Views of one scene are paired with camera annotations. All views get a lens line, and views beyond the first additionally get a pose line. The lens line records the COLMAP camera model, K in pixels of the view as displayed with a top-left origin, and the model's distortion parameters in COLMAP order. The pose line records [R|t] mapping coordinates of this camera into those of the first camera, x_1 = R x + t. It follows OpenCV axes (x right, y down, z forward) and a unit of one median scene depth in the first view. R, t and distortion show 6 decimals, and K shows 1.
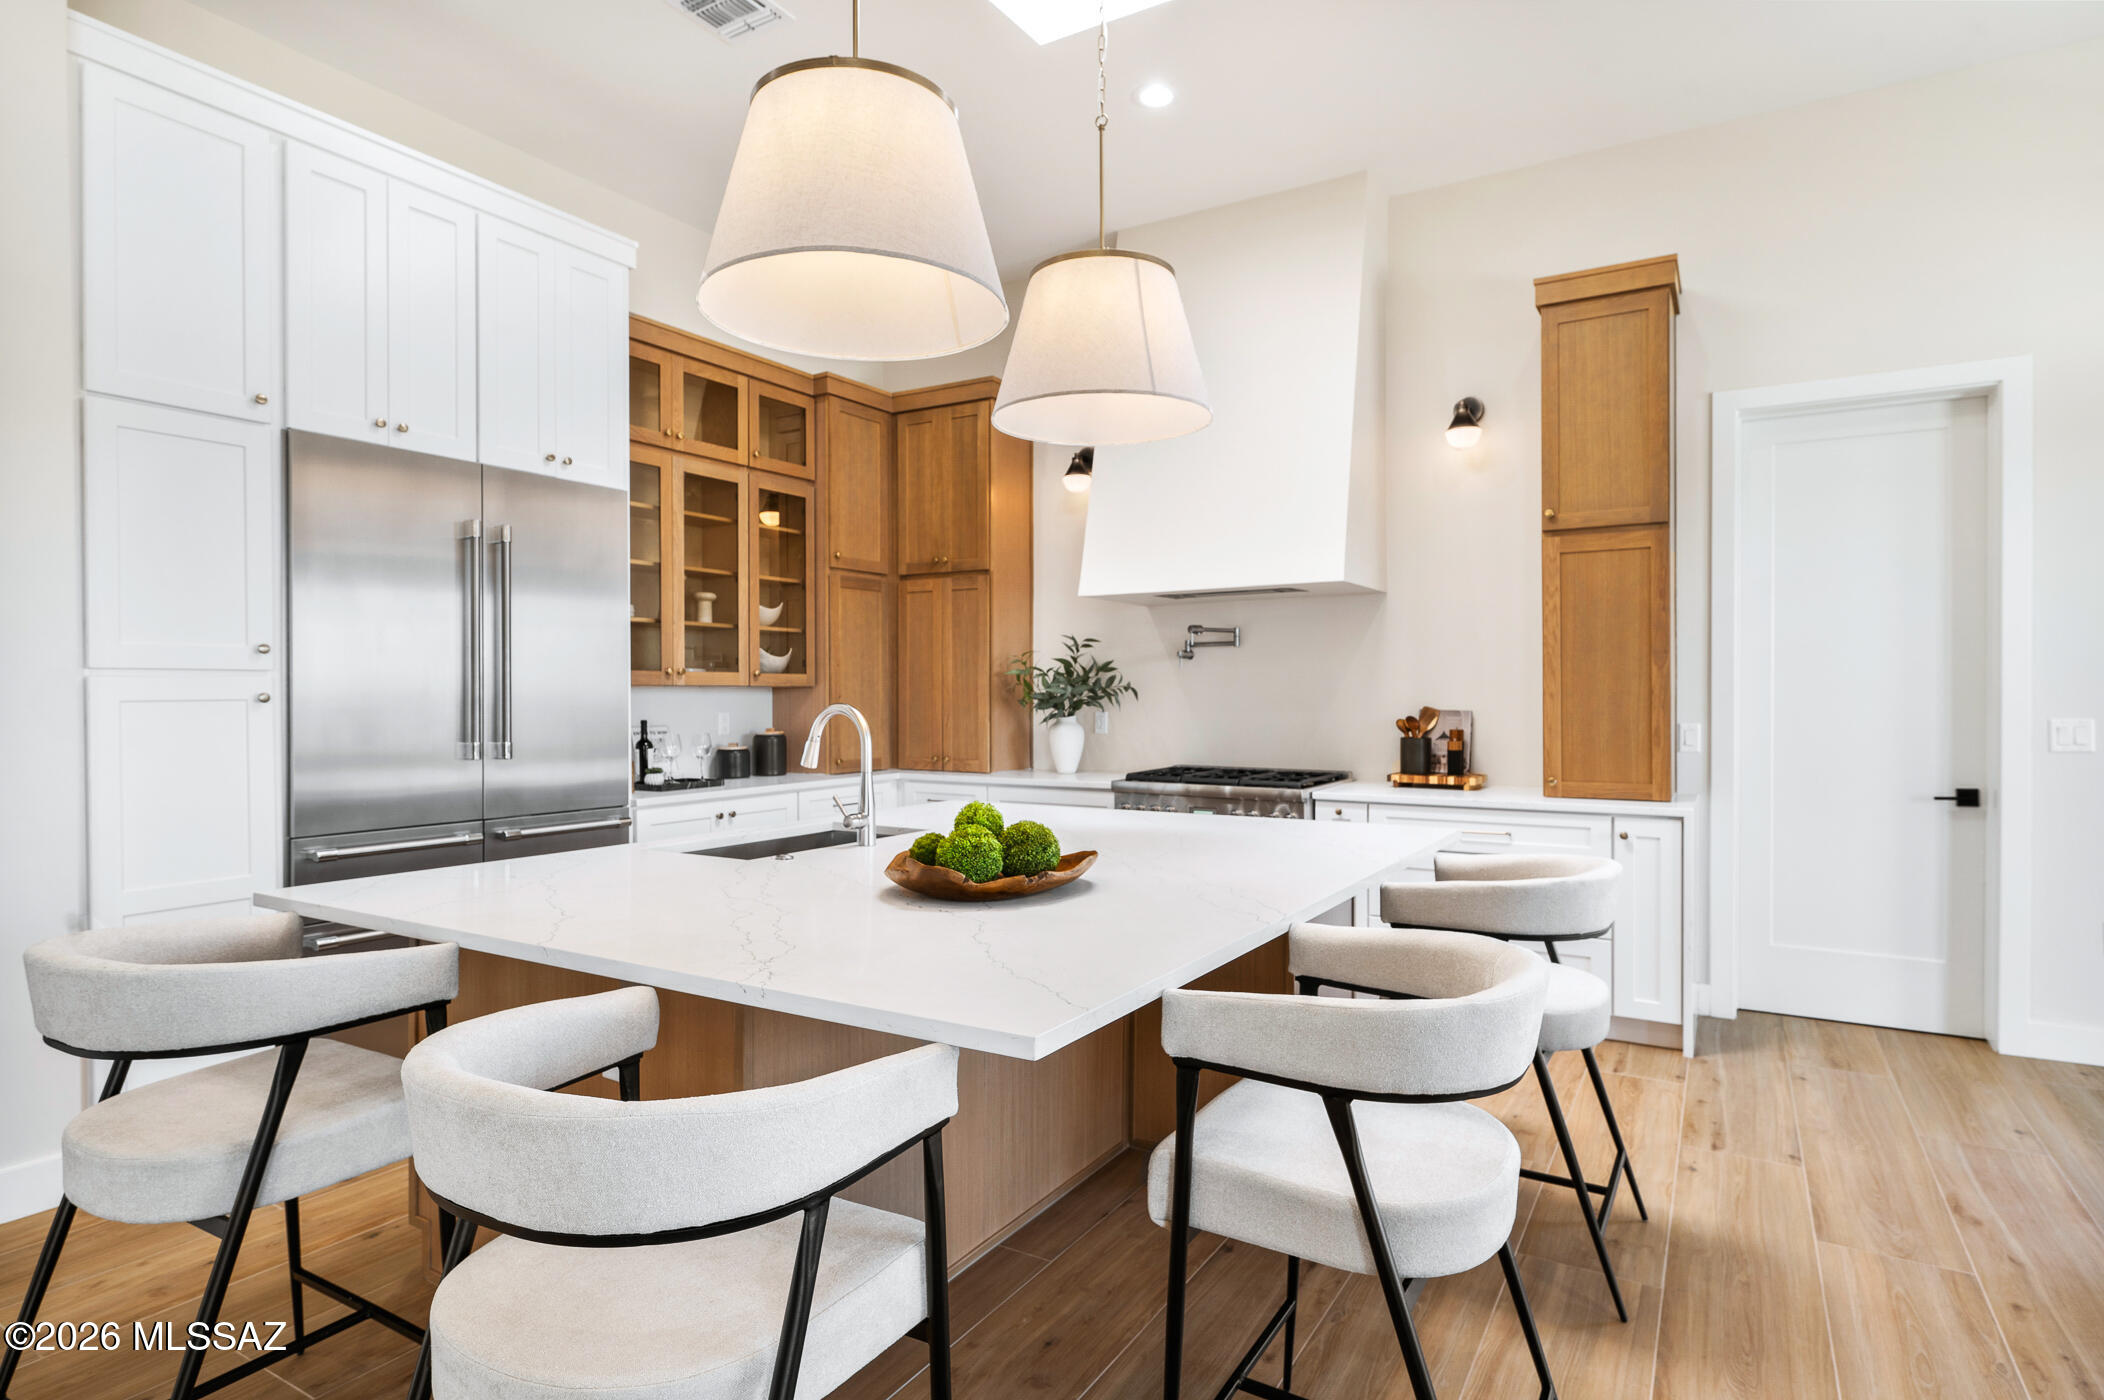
lens RADIAL K [[1120.7, 0, 1052.0], [0, 1120.7, 700.0], [0, 0, 1]] dist [-0.003617, 0.000391]
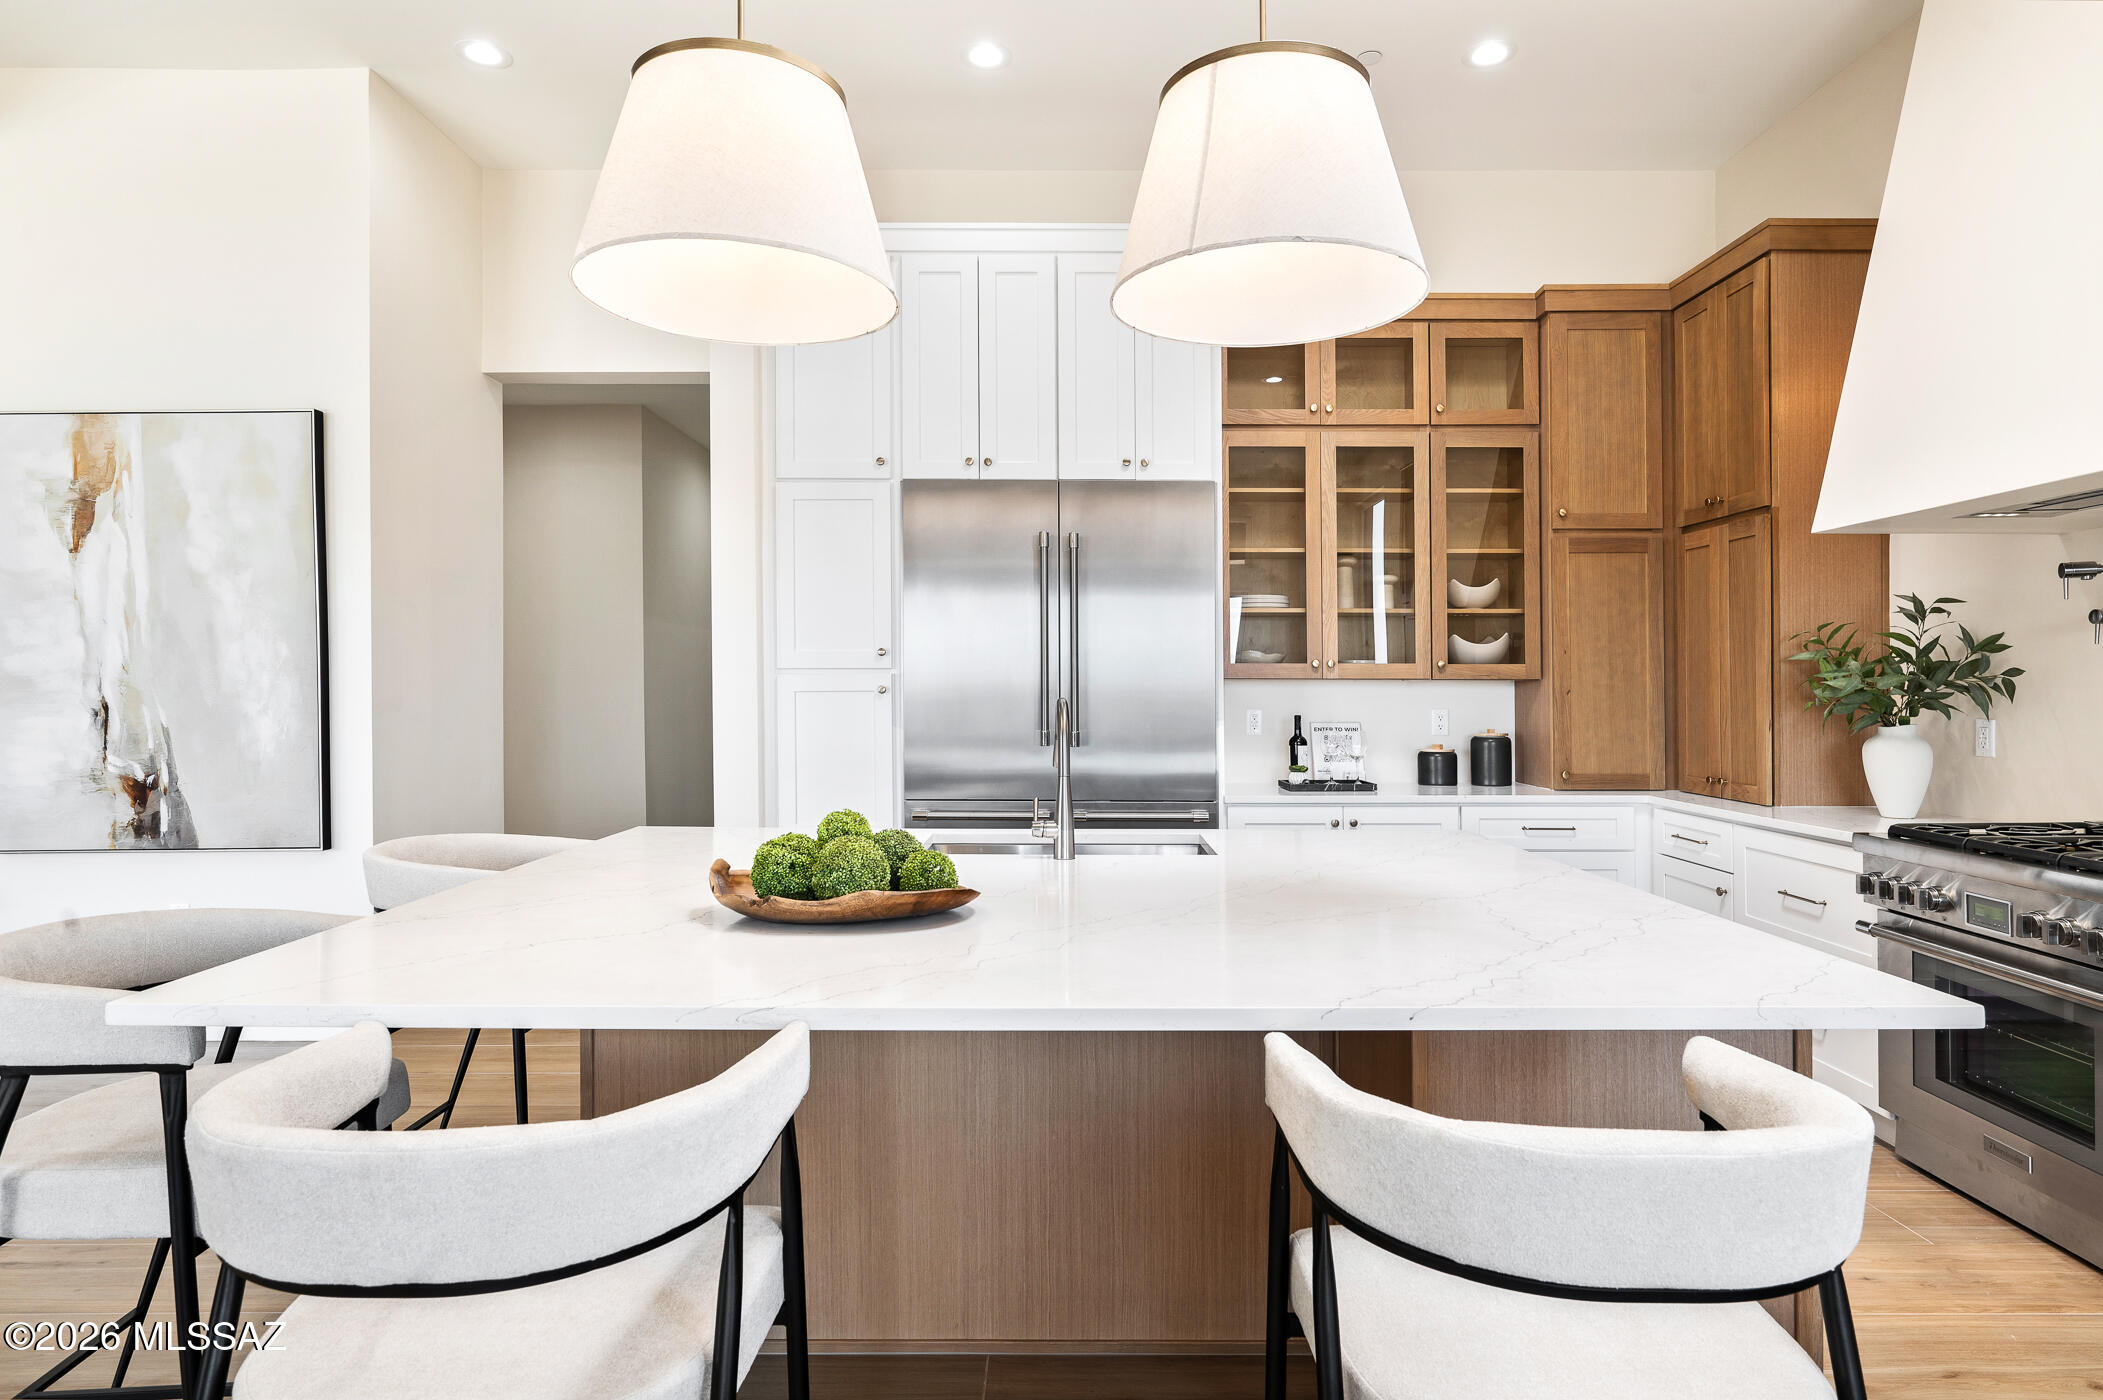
lens RADIAL K [[1162.8, 0, 1058.9], [0, 1162.8, 684.5], [0, 0, 1]] dist [0.001405, 0.000623]
pose [[0.524177, -0.000946, -0.851609, 0.357709], [-0.007604, 0.999954, -0.005791, -0.000921], [0.851575, 0.009511, 0.524146, 0.300696]]
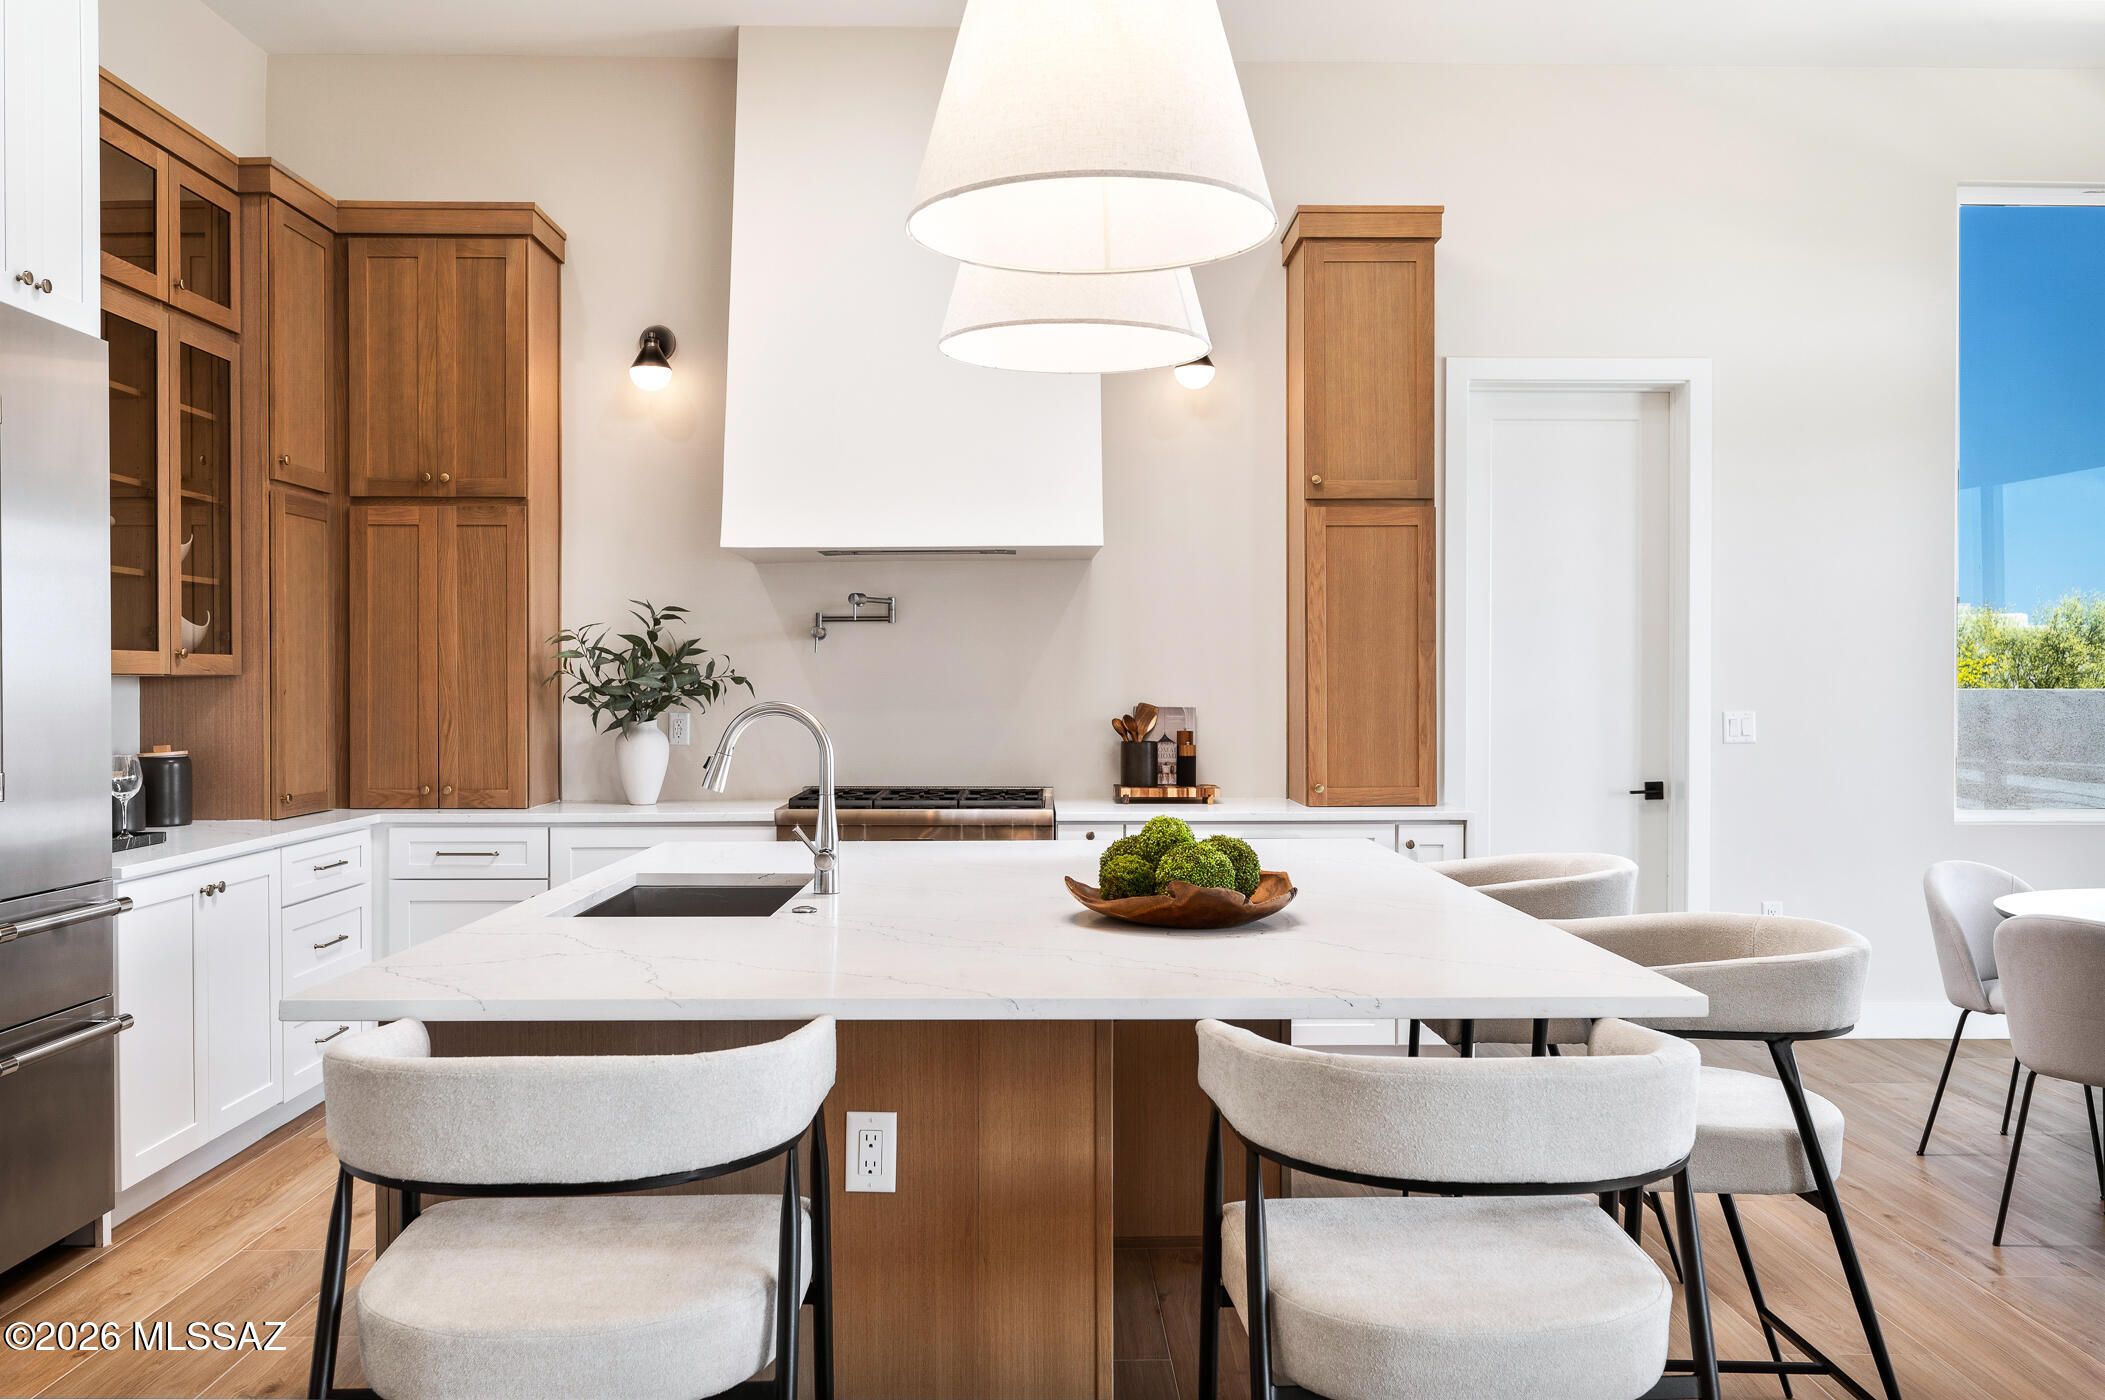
lens RADIAL K [[1755.4, 0, 1044.5], [0, 1755.4, 709.7], [0, 0, 1]] dist [-0.002130, -0.000548]
pose [[0.847395, -0.007184, 0.530915, -0.389074], [0.002378, 0.999950, 0.009735, -0.001728], [-0.530958, -0.006986, 0.847369, -0.035813]]
